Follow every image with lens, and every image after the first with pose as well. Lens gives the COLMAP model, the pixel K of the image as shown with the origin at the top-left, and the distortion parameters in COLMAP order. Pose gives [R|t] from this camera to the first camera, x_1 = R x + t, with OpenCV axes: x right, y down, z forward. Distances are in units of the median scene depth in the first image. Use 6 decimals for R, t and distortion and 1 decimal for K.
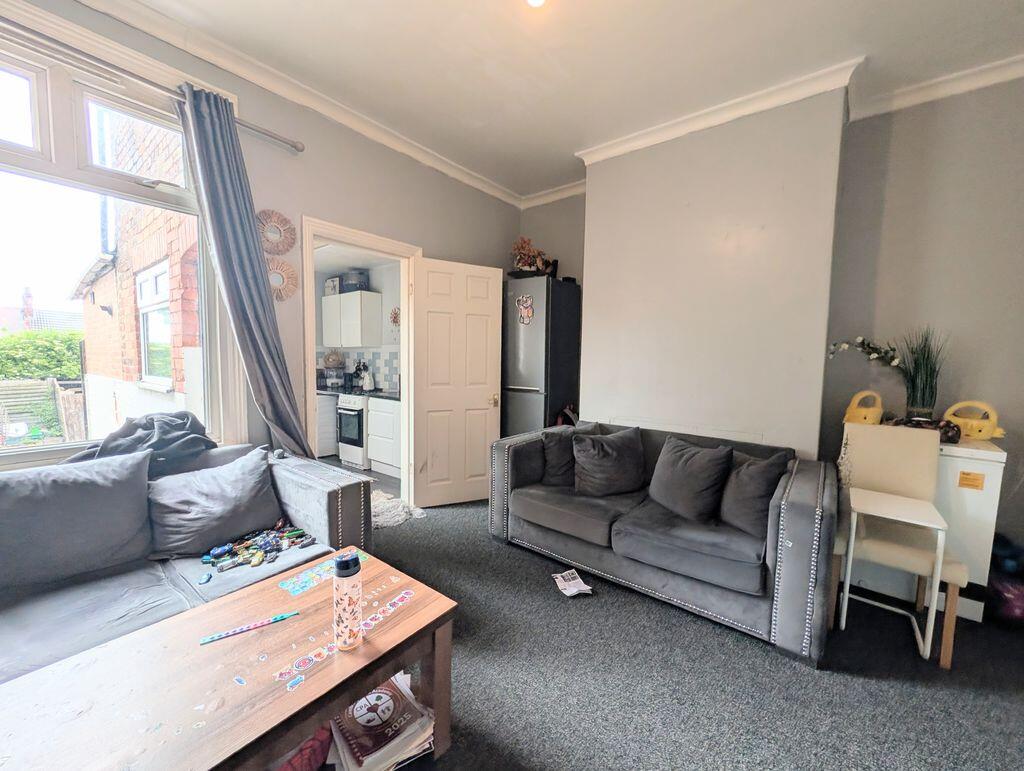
lens RADIAL K [[404.2, 0, 512.0], [0, 404.2, 385.5], [0, 0, 1]] dist [-0.001418, -0.000273]
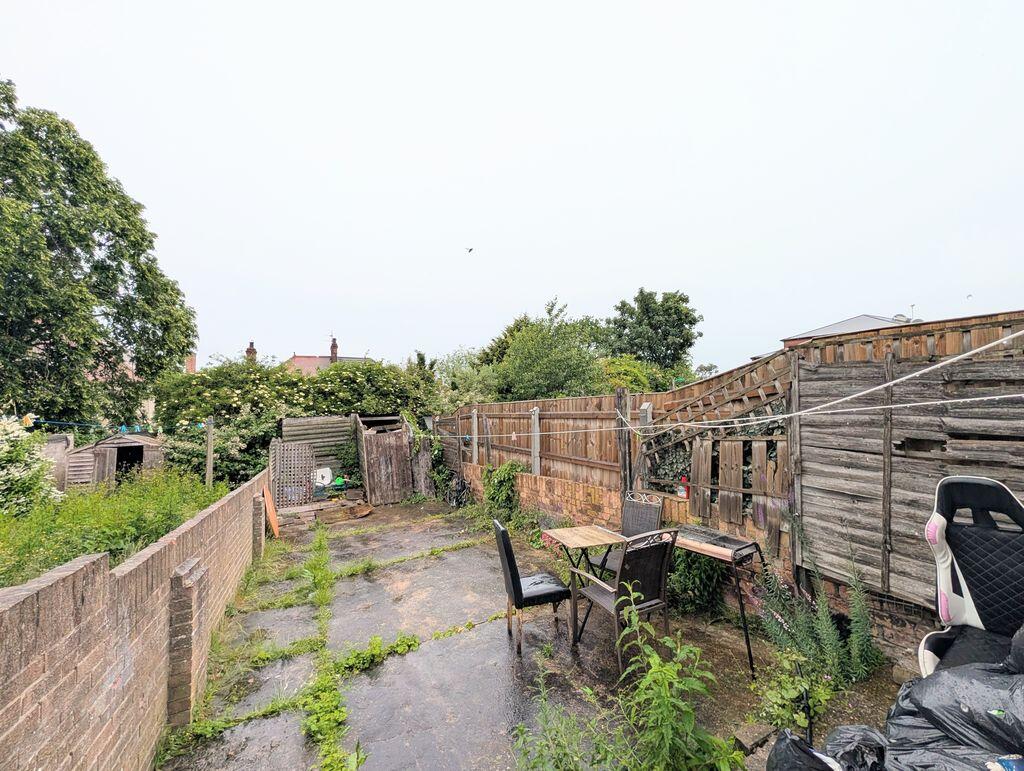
lens RADIAL K [[404.2, 0, 512.0], [0, 404.2, 385.5], [0, 0, 1]] dist [-0.001418, -0.000273]
pose [[0.898137, -0.040297, -0.437865, -0.482531], [0.001369, 0.996043, -0.088859, -0.002034], [0.439713, 0.079208, 0.894639, 0.392311]]
